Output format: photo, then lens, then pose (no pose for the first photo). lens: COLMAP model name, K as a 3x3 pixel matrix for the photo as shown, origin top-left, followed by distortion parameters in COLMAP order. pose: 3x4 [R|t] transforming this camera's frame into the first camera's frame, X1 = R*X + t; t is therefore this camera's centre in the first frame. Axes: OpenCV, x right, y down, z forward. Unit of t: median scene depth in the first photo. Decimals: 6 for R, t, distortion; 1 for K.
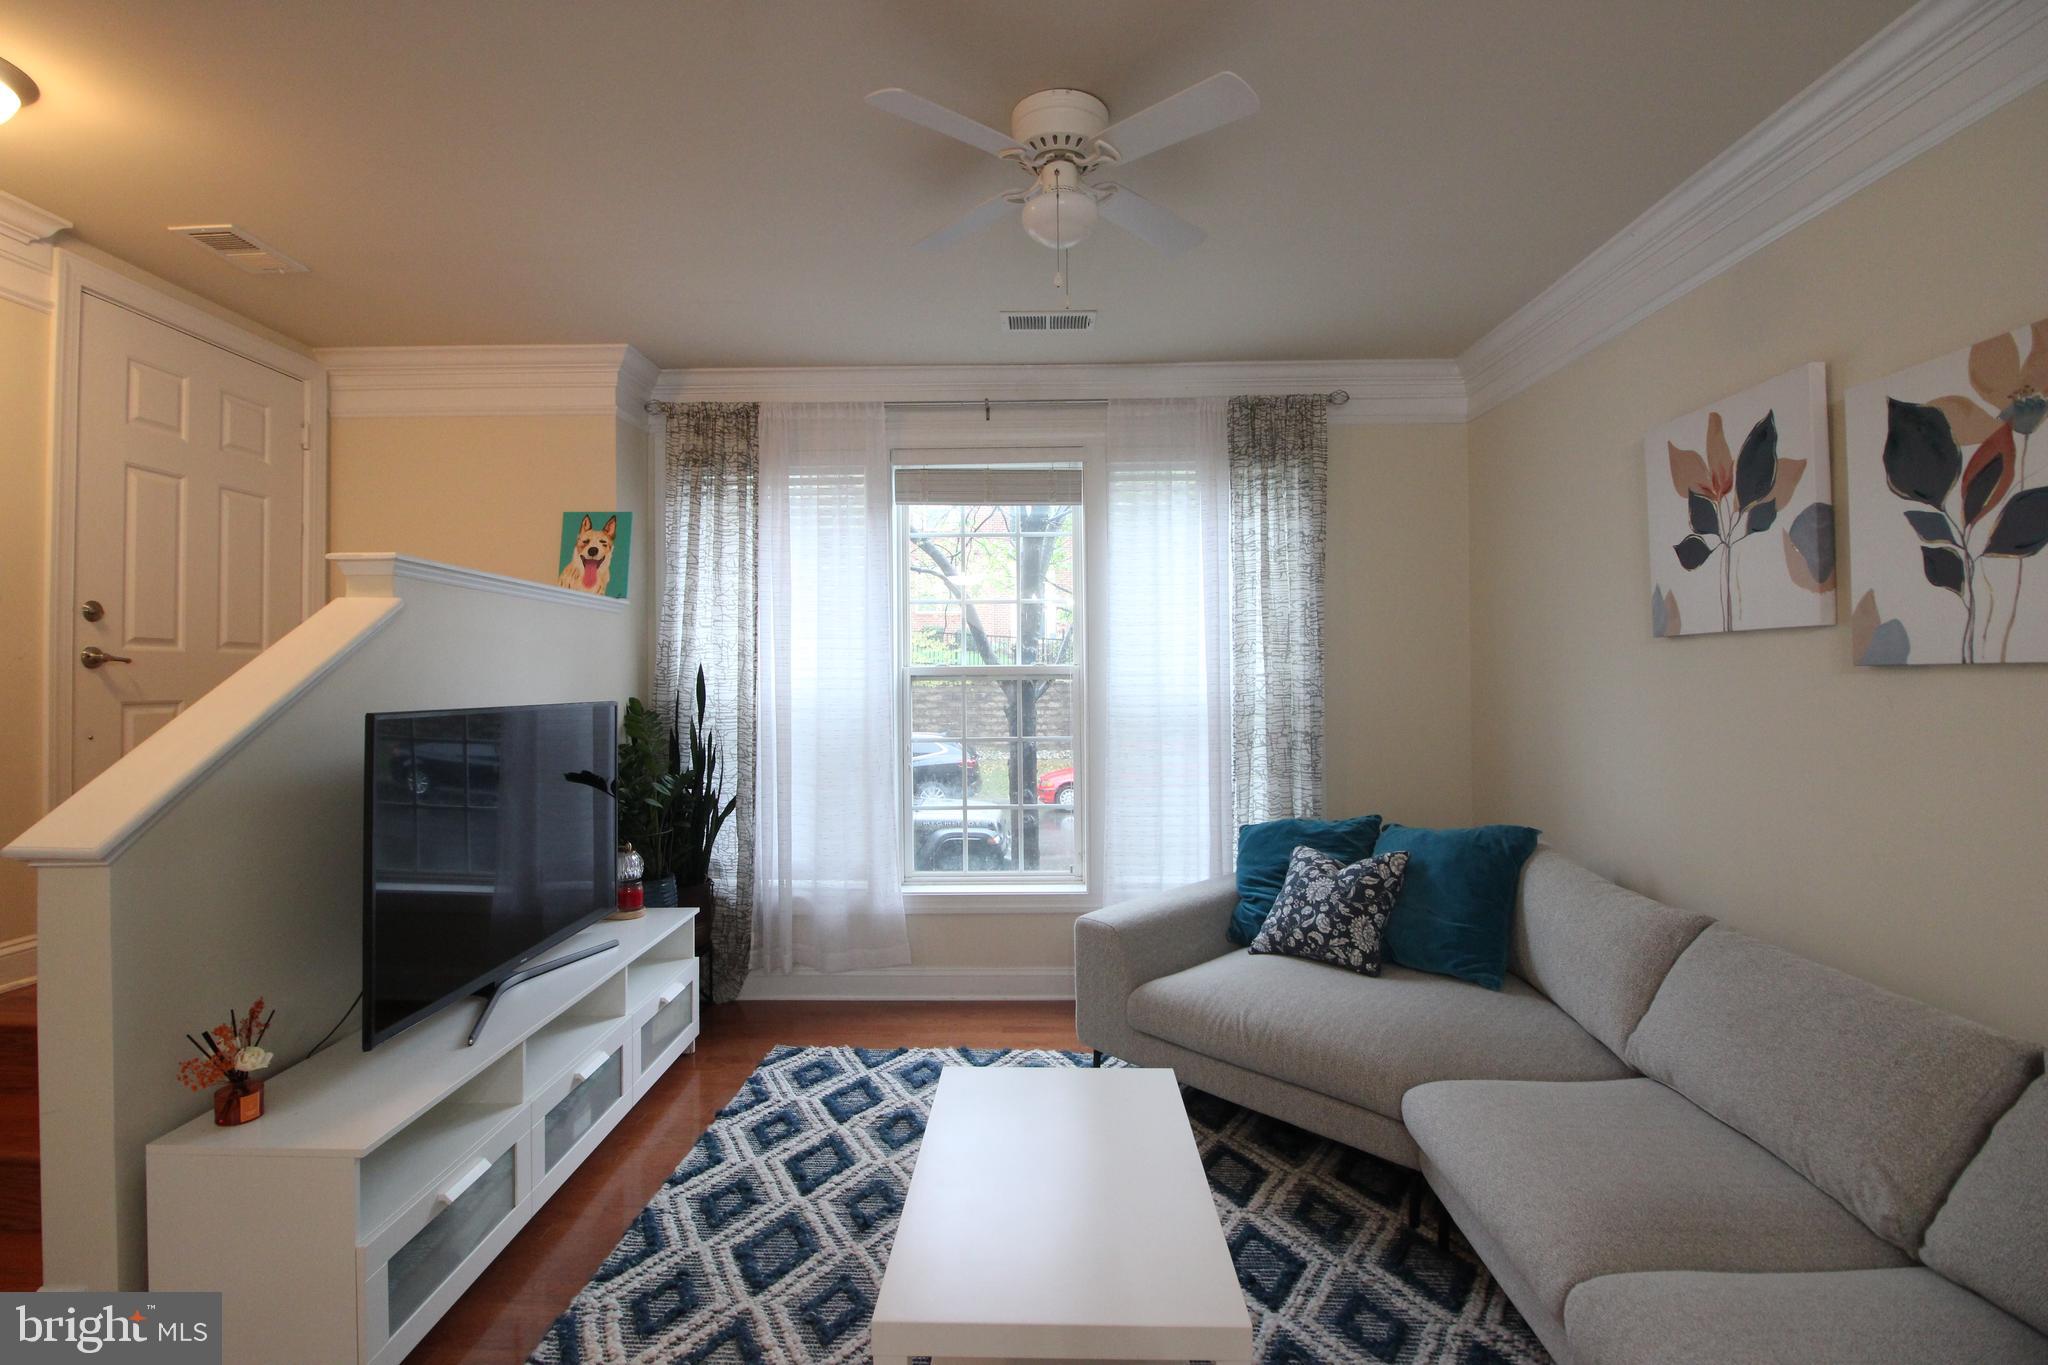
lens RADIAL K [[943.8, 0, 1030.0], [0, 943.8, 669.3], [0, 0, 1]] dist [-0.004759, -0.009748]
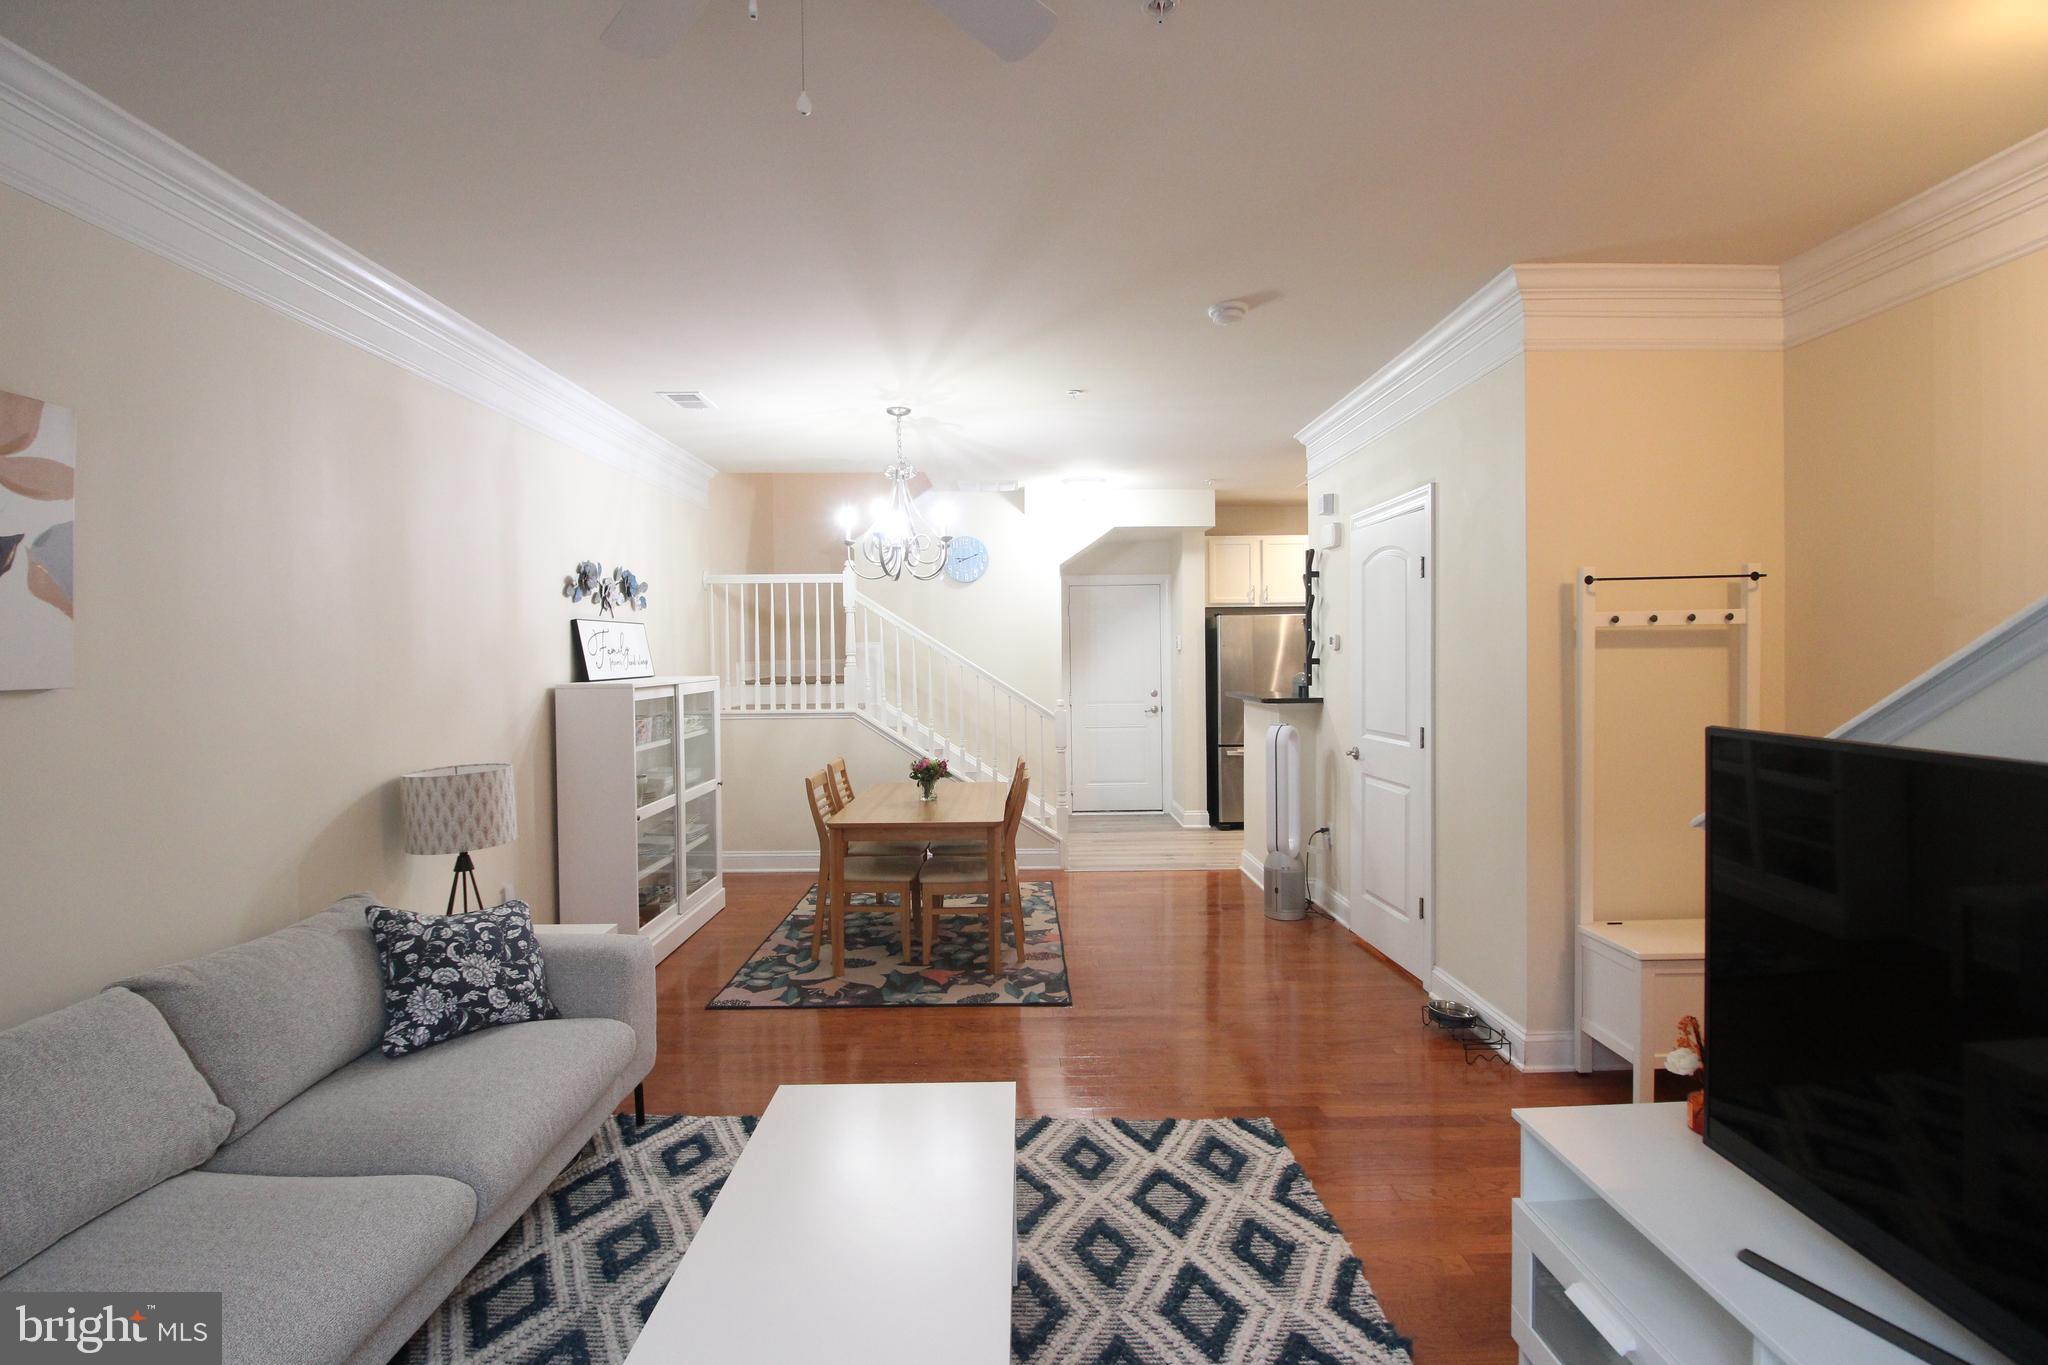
lens RADIAL K [[943.8, 0, 1029.2], [0, 943.8, 672.0], [0, 0, 1]] dist [-0.004759, -0.009748]
pose [[-0.999557, 0.018049, -0.023679, -0.060821], [0.017715, 0.999741, 0.014258, -0.009867], [0.023930, 0.013832, -0.999618, 0.936796]]
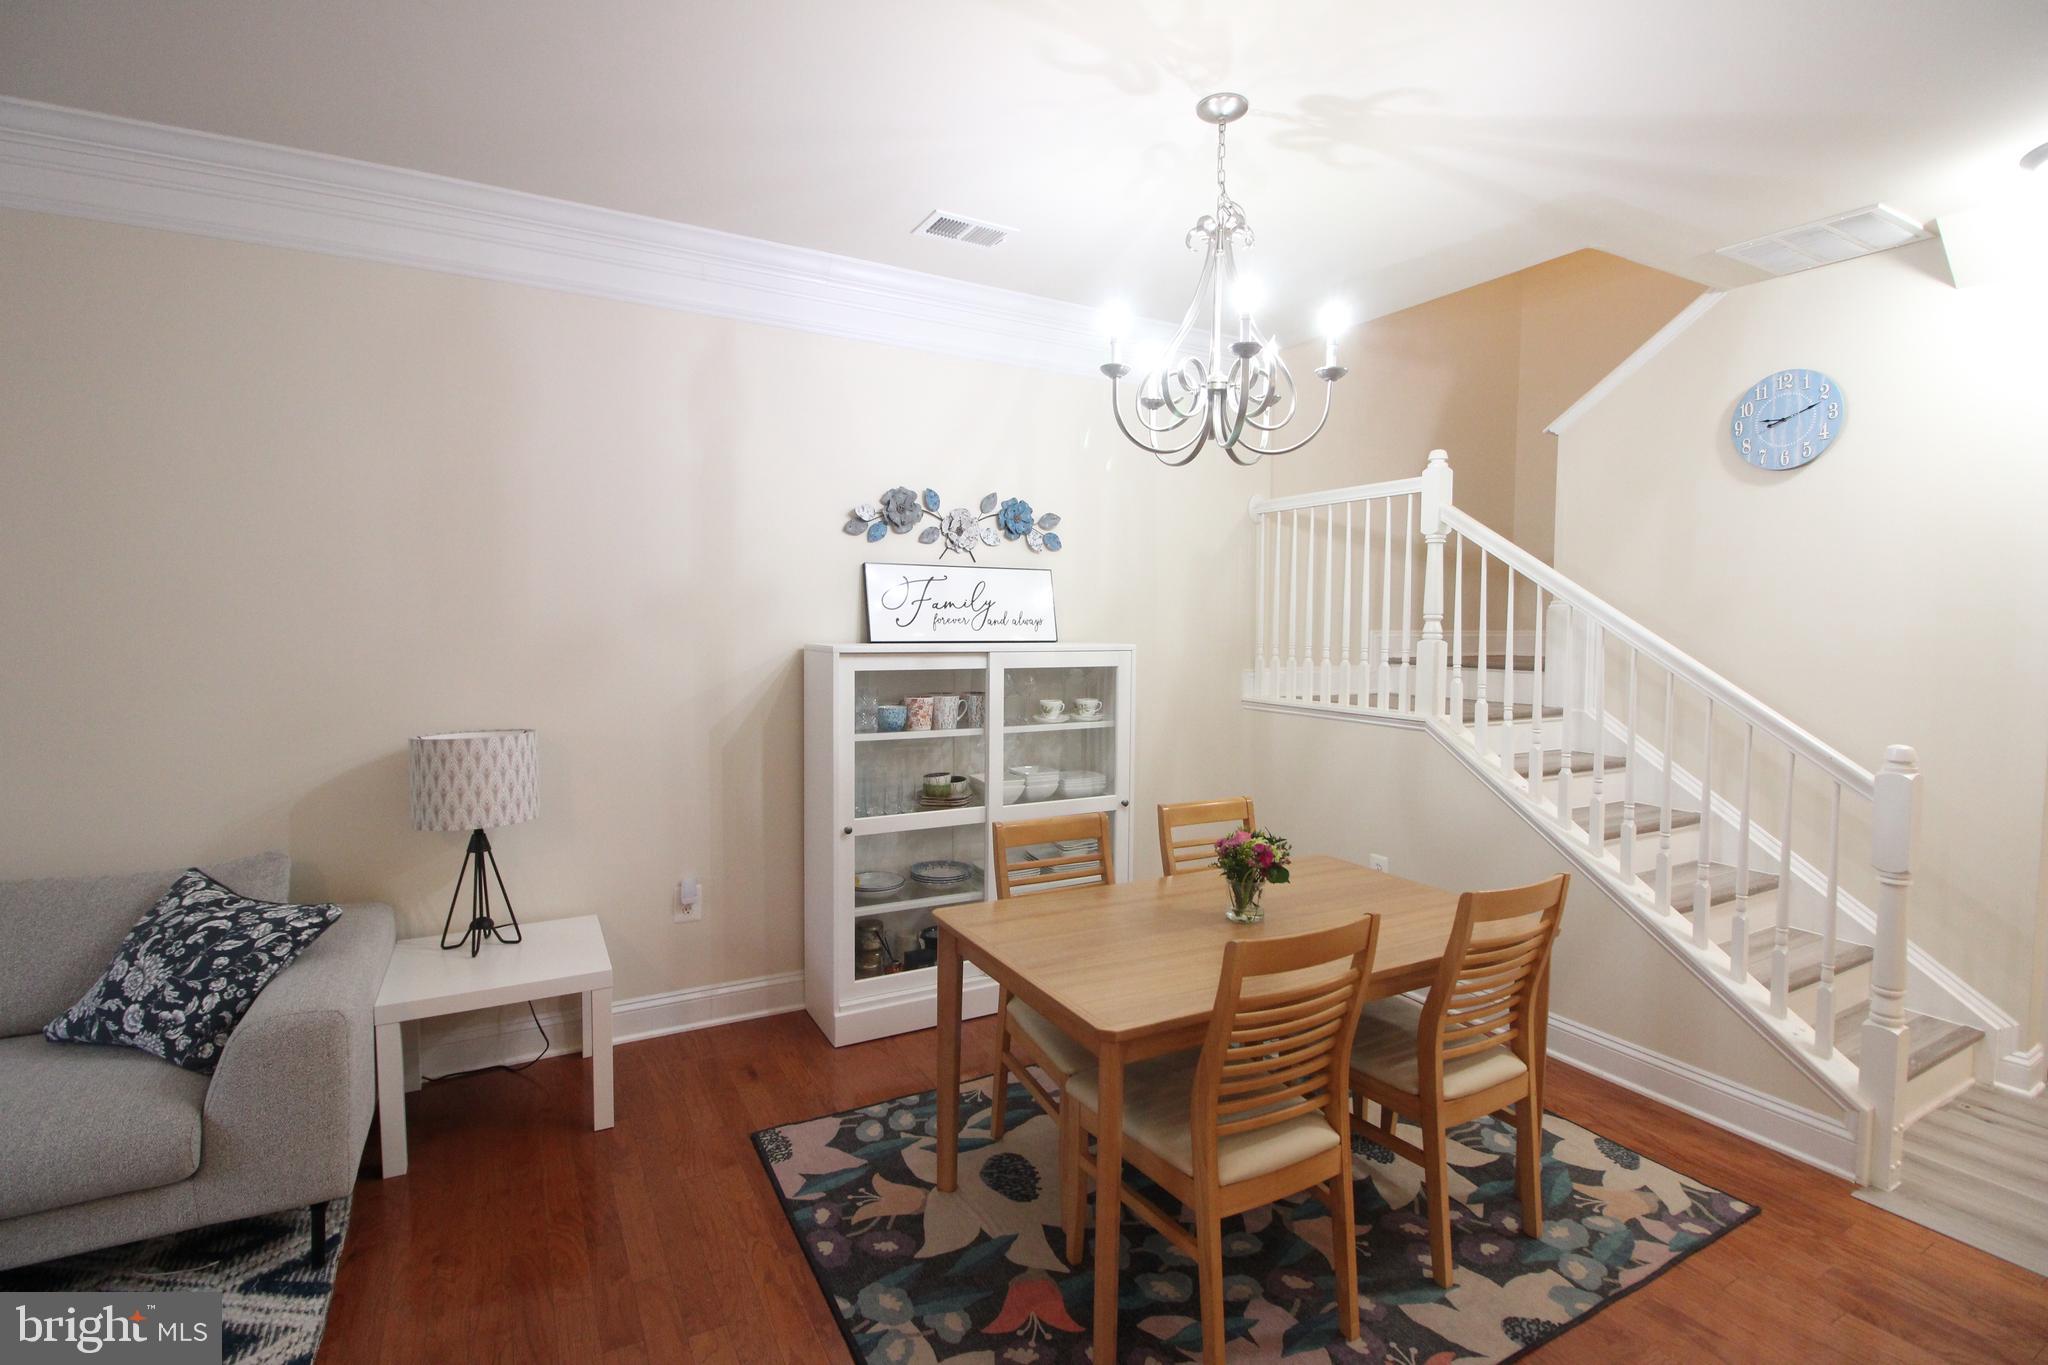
lens RADIAL K [[943.8, 0, 1020.0], [0, 943.8, 666.4], [0, 0, 1]] dist [-0.004759, -0.009748]
pose [[-0.494357, -0.038262, 0.868417, -0.405646], [-0.013390, 0.999247, 0.036404, -0.003230], [-0.869156, 0.006369, -0.494497, 0.072204]]
